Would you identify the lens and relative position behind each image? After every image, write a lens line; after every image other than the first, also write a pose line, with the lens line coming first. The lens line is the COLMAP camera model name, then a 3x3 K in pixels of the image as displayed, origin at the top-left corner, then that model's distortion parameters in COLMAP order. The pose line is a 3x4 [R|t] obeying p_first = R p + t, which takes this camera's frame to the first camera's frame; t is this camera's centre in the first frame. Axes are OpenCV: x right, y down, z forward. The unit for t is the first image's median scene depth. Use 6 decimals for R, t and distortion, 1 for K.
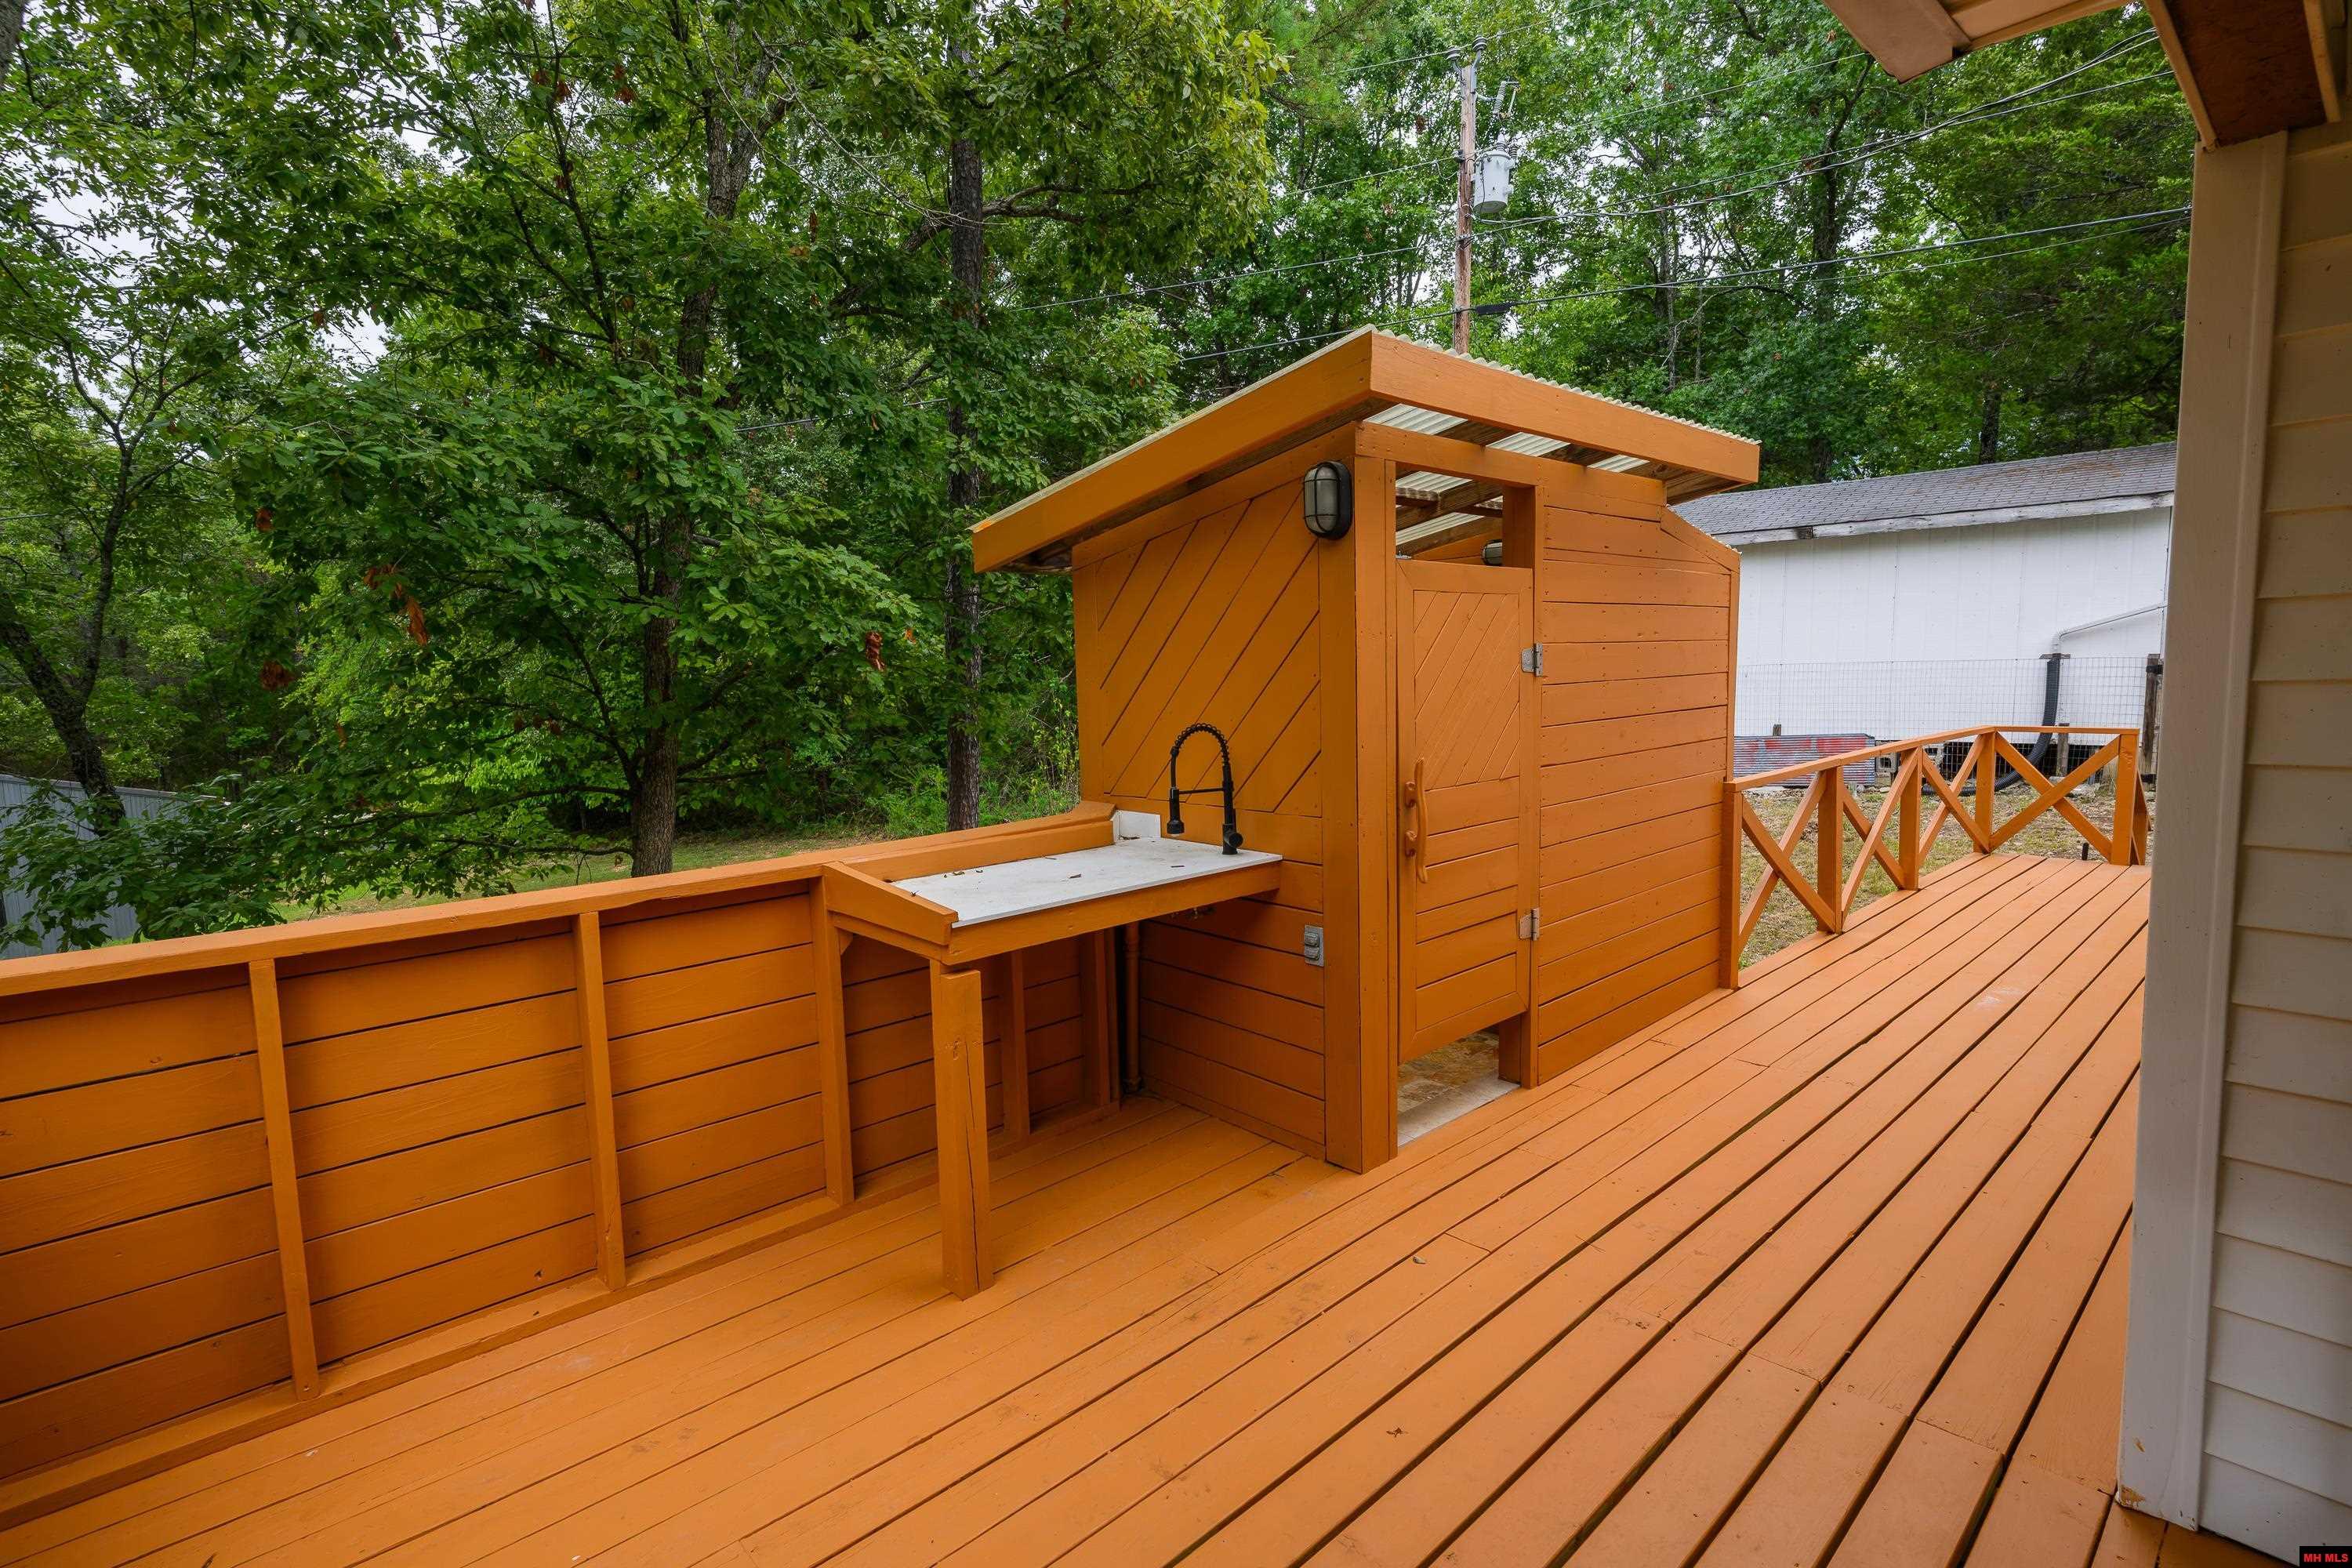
lens RADIAL K [[1117.5, 0, 1180.1], [0, 1117.5, 787.1], [0, 0, 1]] dist [-0.001189, 0.001946]
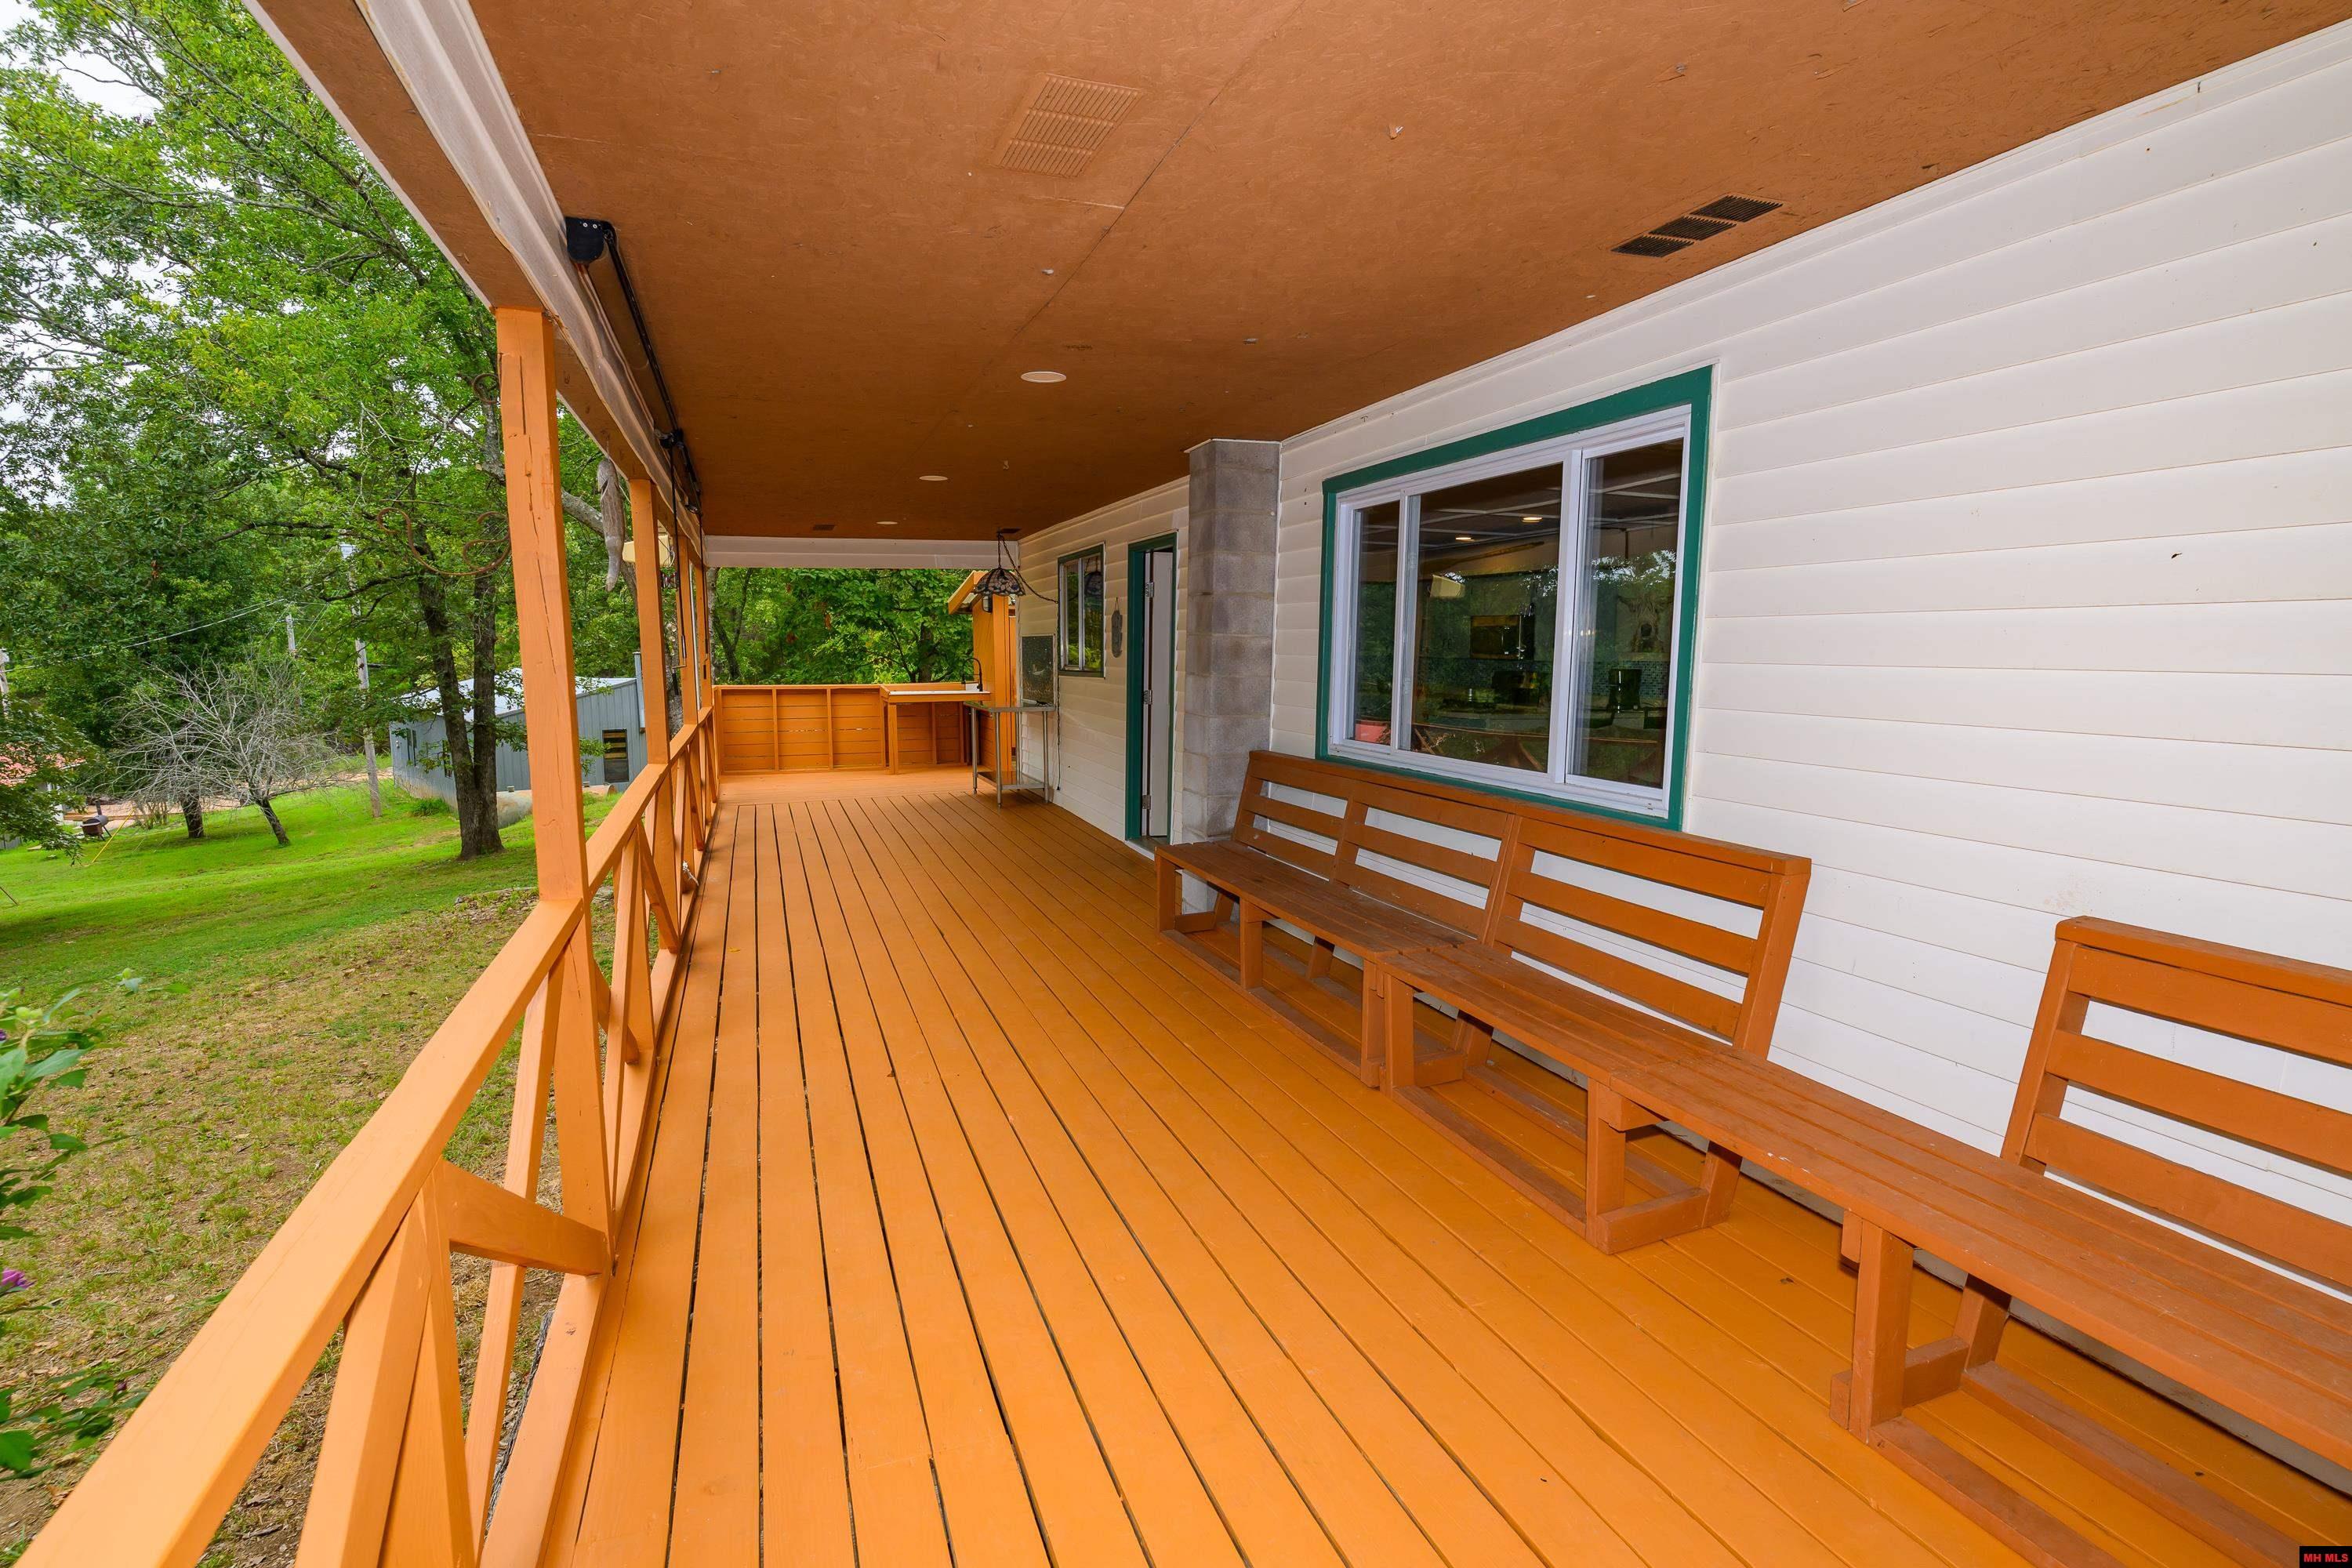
lens RADIAL K [[1117.5, 0, 1173.0], [0, 1117.5, 780.5], [0, 0, 1]] dist [-0.001189, 0.001946]
pose [[0.929329, 0.068777, -0.362792, 2.446542], [-0.062385, 0.997621, 0.029321, 0.248807], [0.363945, -0.004616, 0.931409, -2.760271]]
